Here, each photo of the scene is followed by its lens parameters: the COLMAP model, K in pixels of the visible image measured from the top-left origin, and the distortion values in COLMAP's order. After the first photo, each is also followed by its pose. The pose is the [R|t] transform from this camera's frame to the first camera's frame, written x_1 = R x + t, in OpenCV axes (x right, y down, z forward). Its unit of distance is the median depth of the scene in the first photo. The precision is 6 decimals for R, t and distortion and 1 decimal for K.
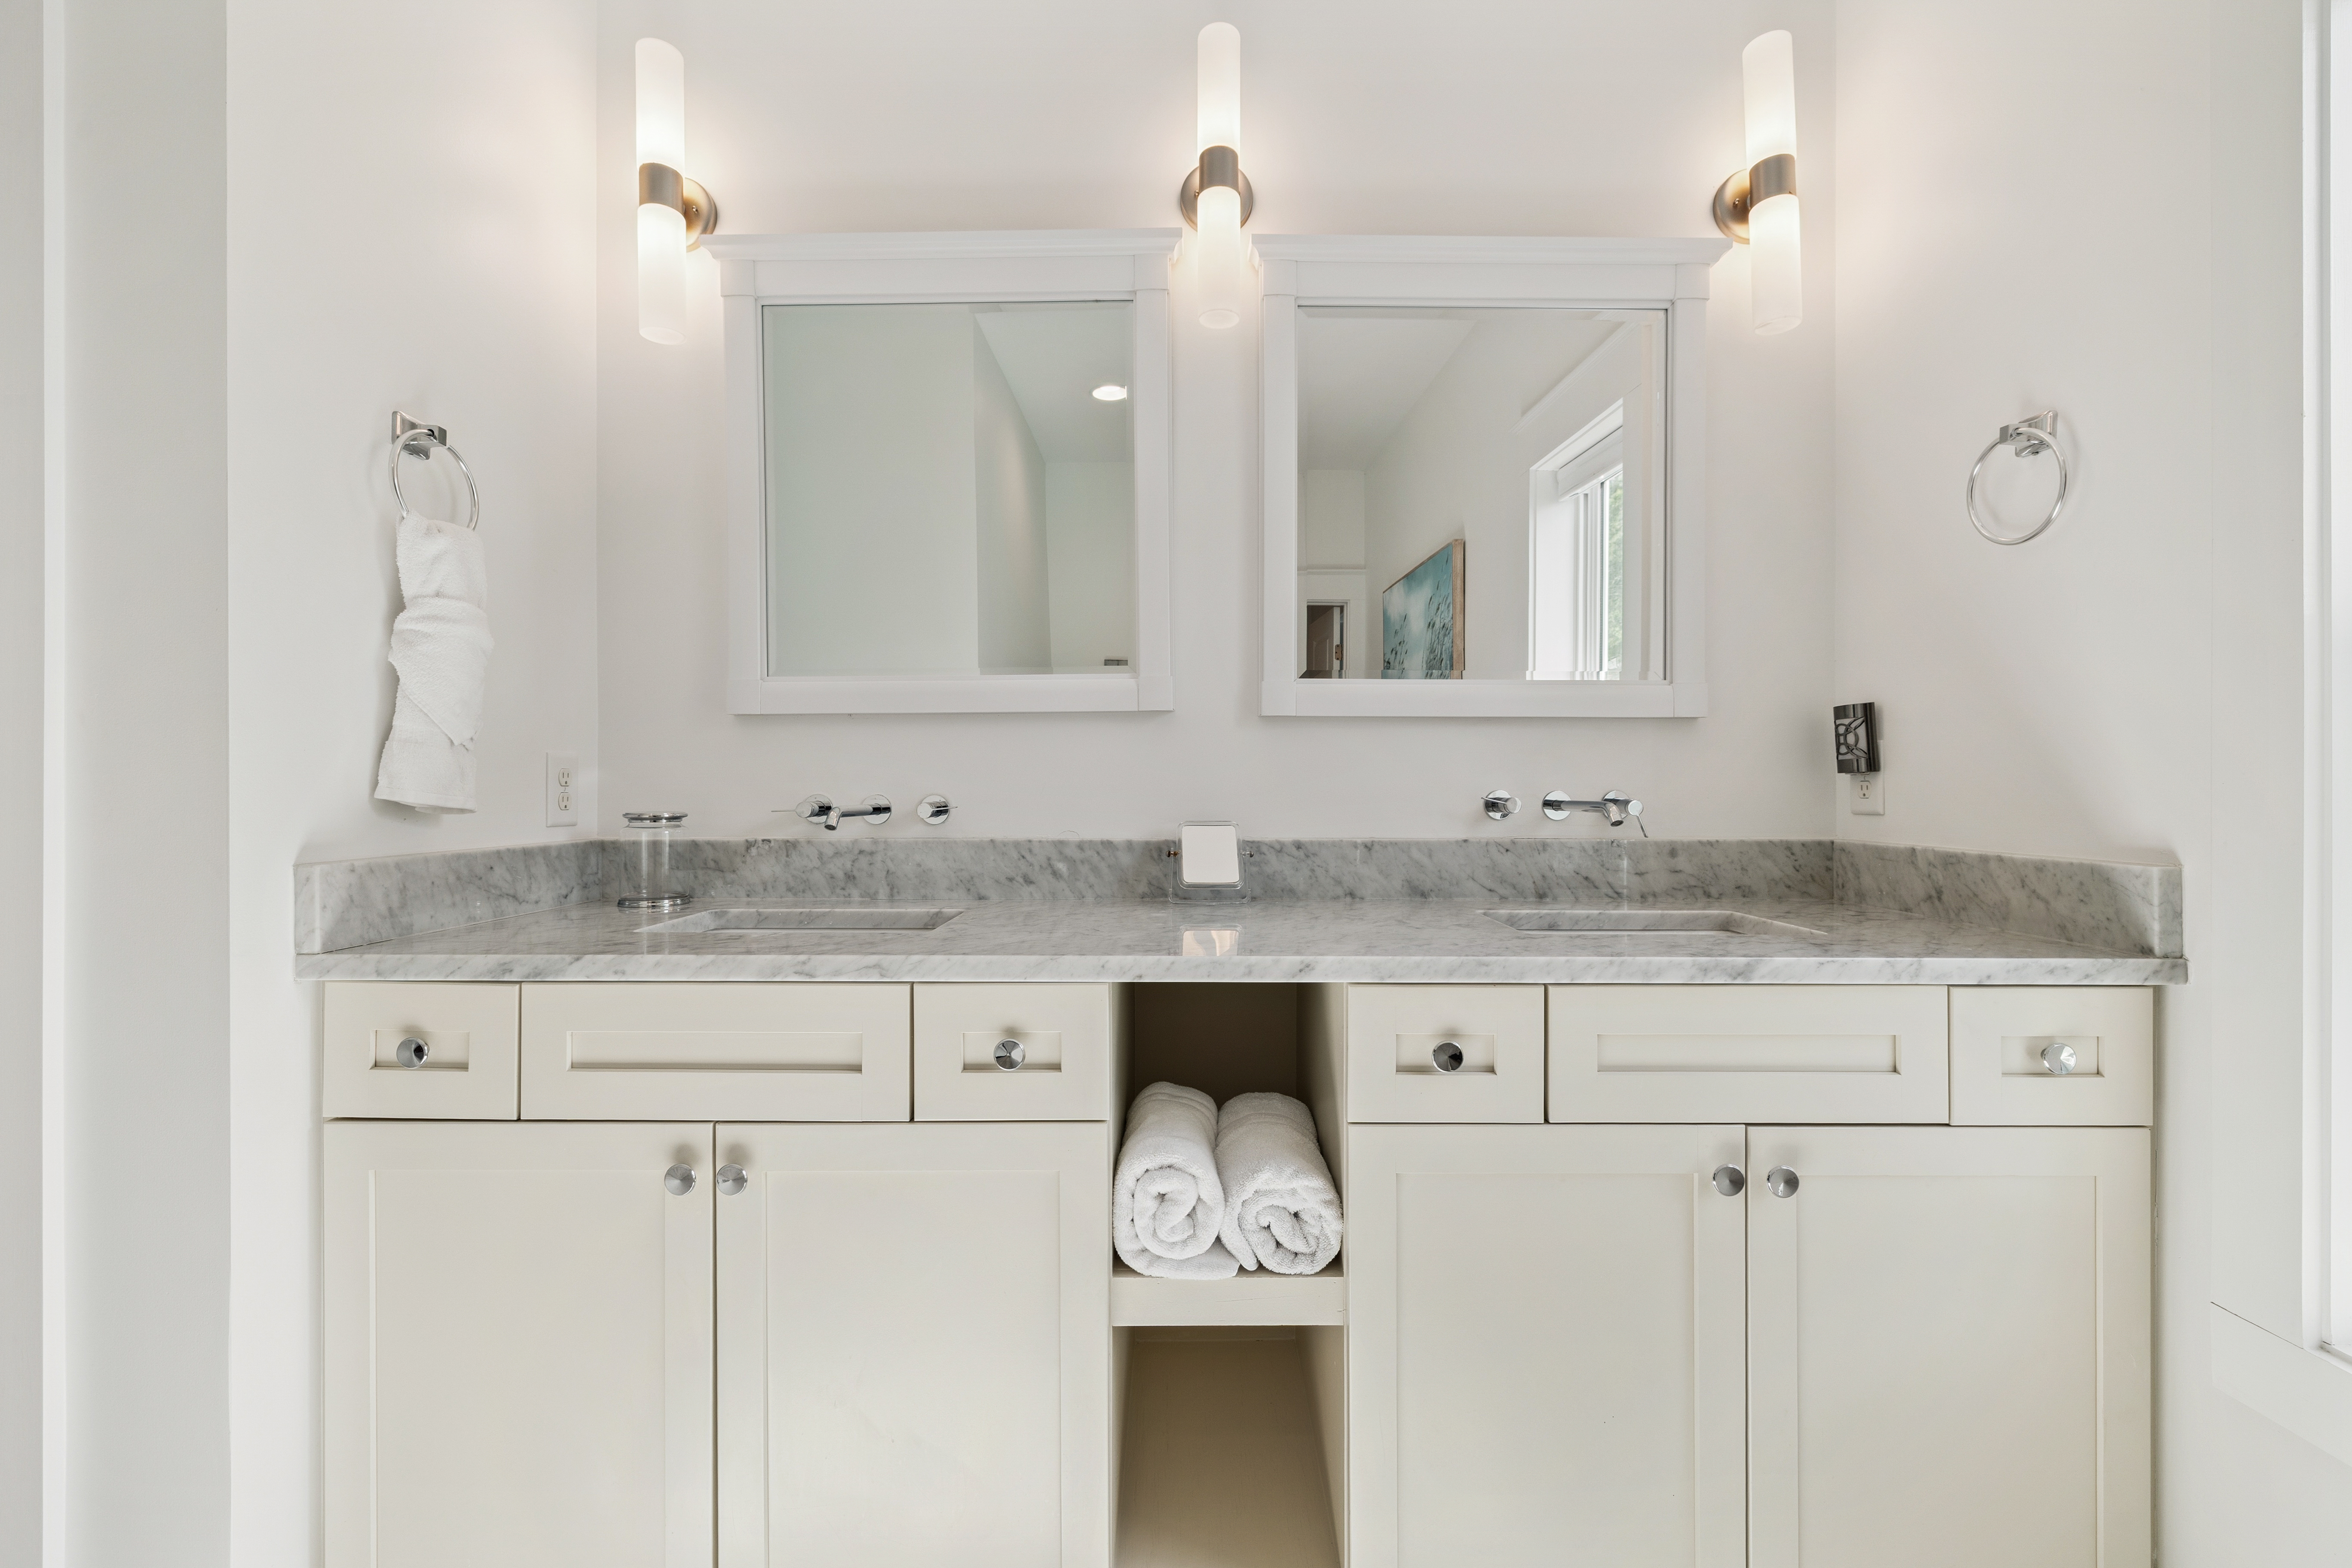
lens RADIAL K [[999.2, 0, 1178.6], [0, 999.2, 787.2], [0, 0, 1]] dist [0.004157, -0.002146]
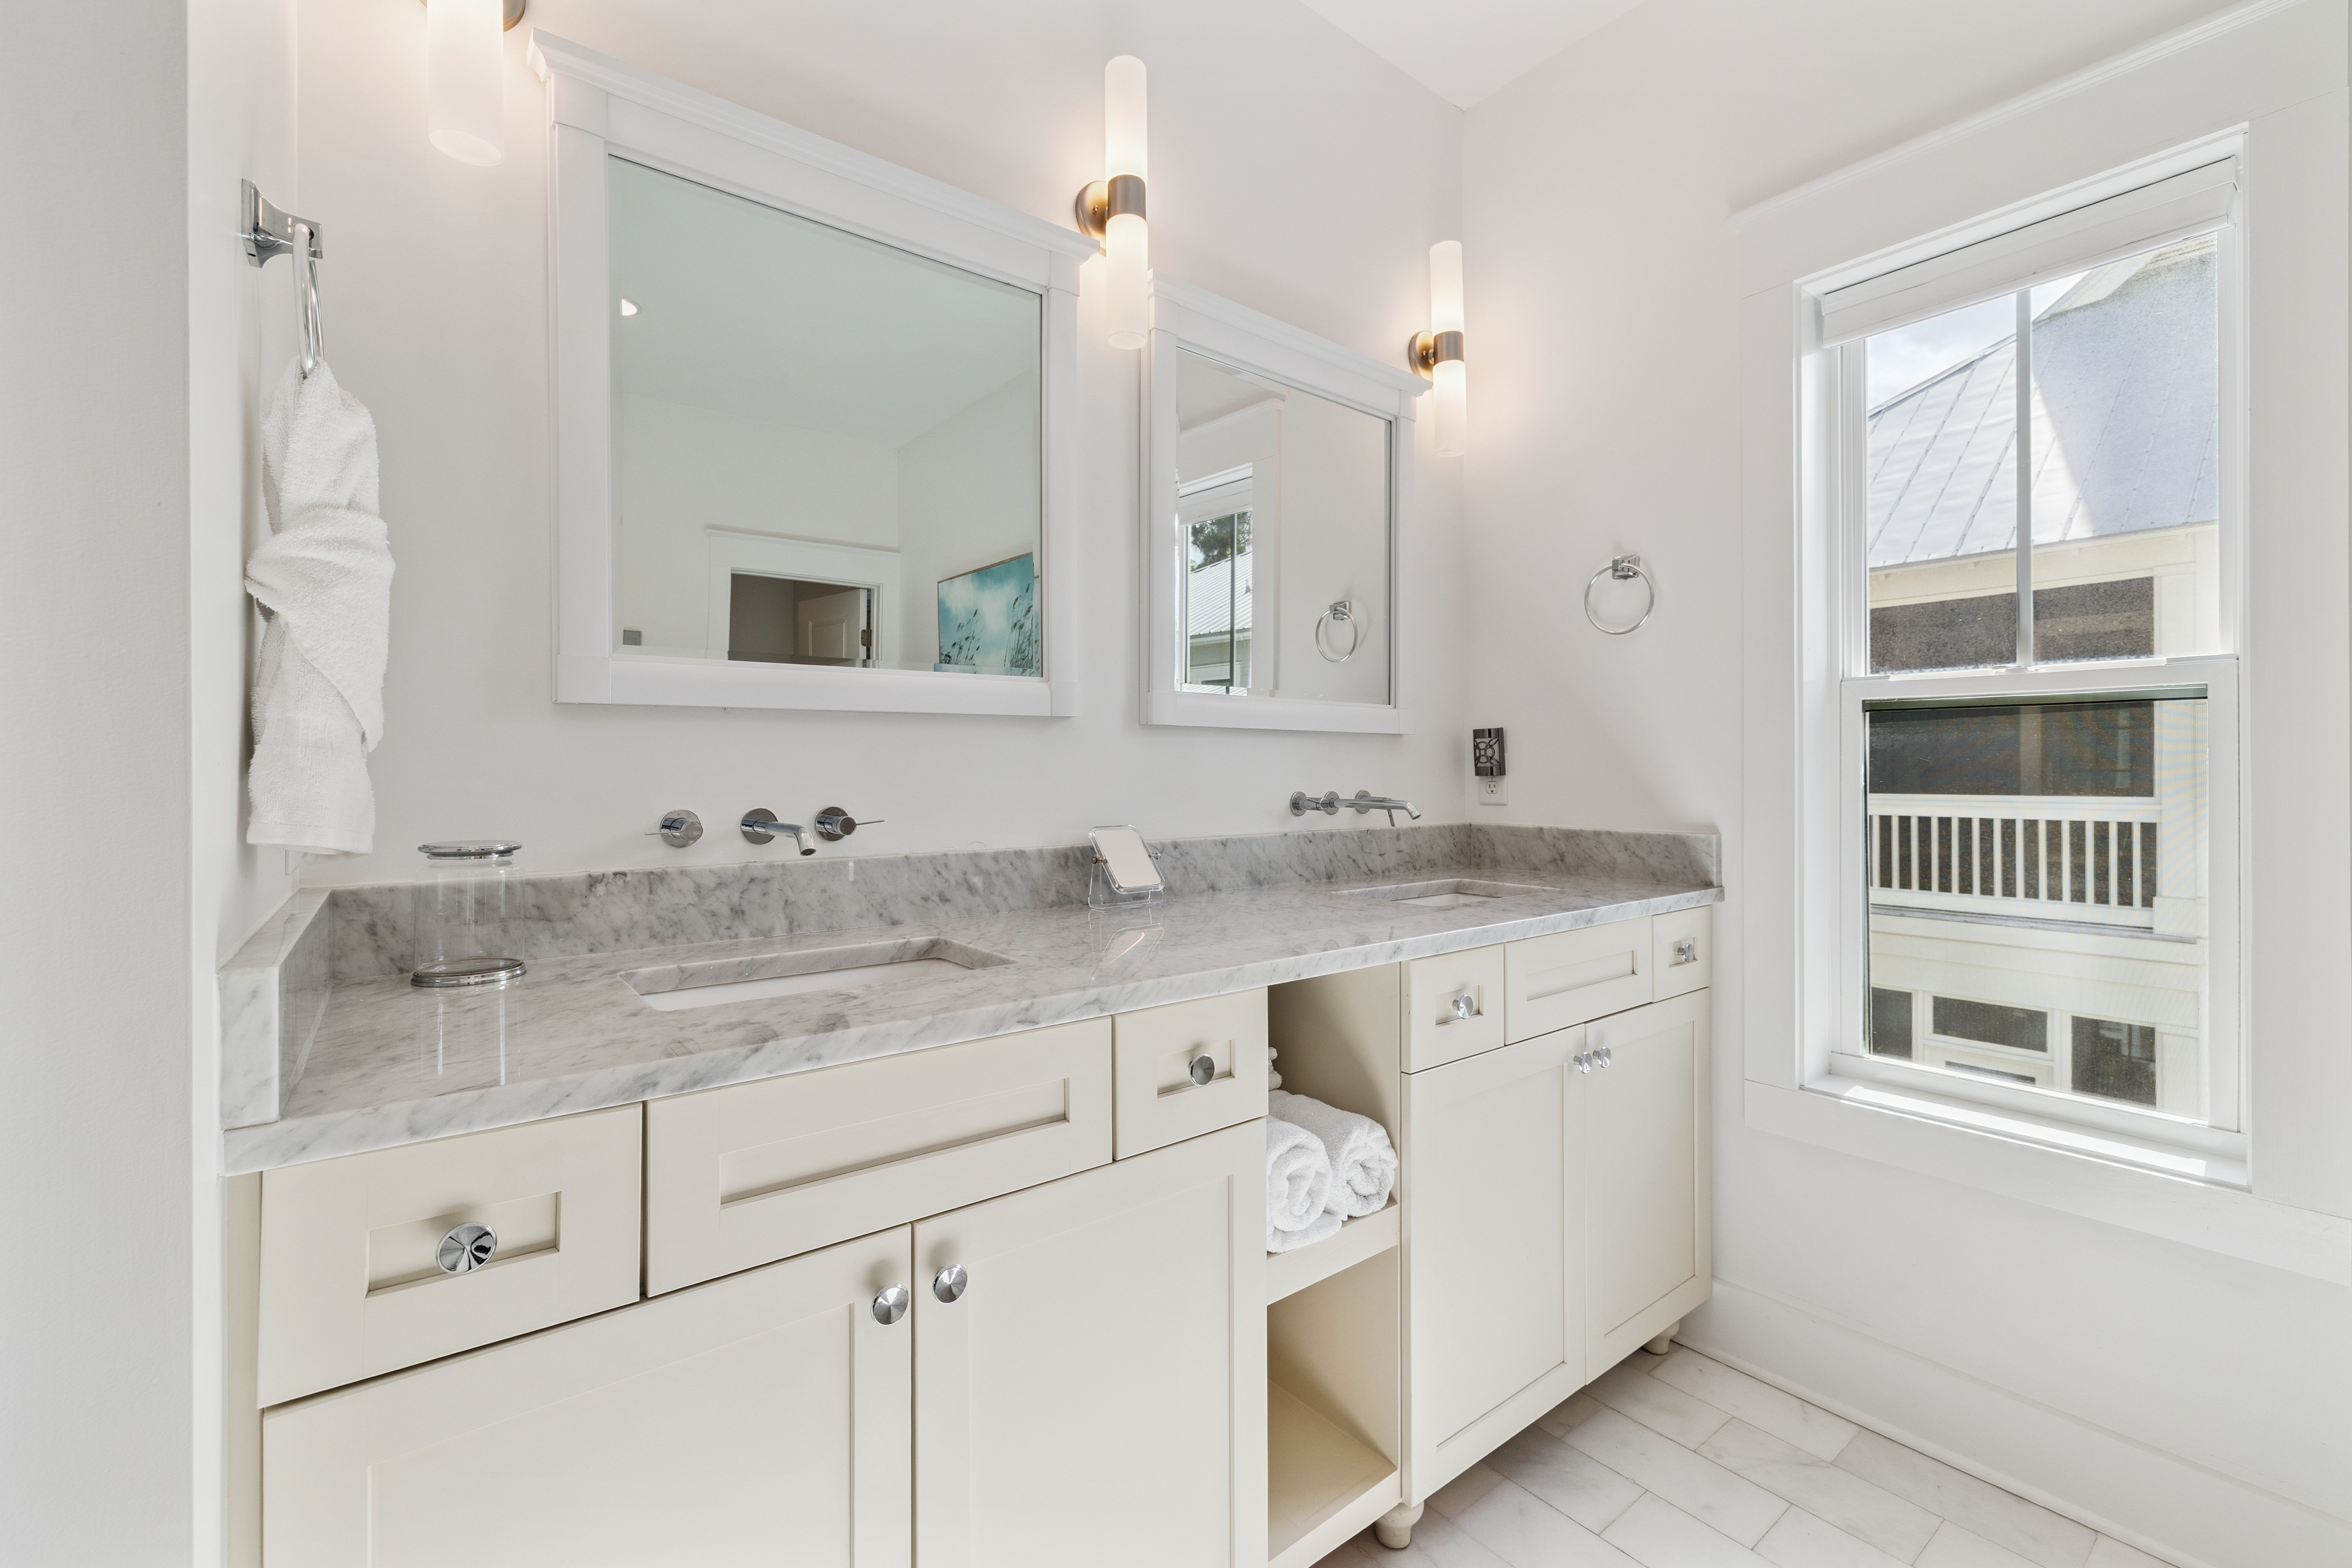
lens RADIAL K [[999.2, 0, 1215.1], [0, 999.2, 762.7], [0, 0, 1]] dist [0.004157, -0.002146]
pose [[0.774191, 0.004295, 0.632938, -0.540782], [0.001409, 0.999963, -0.008508, -0.022236], [-0.632951, 0.007479, 0.774156, 0.144352]]
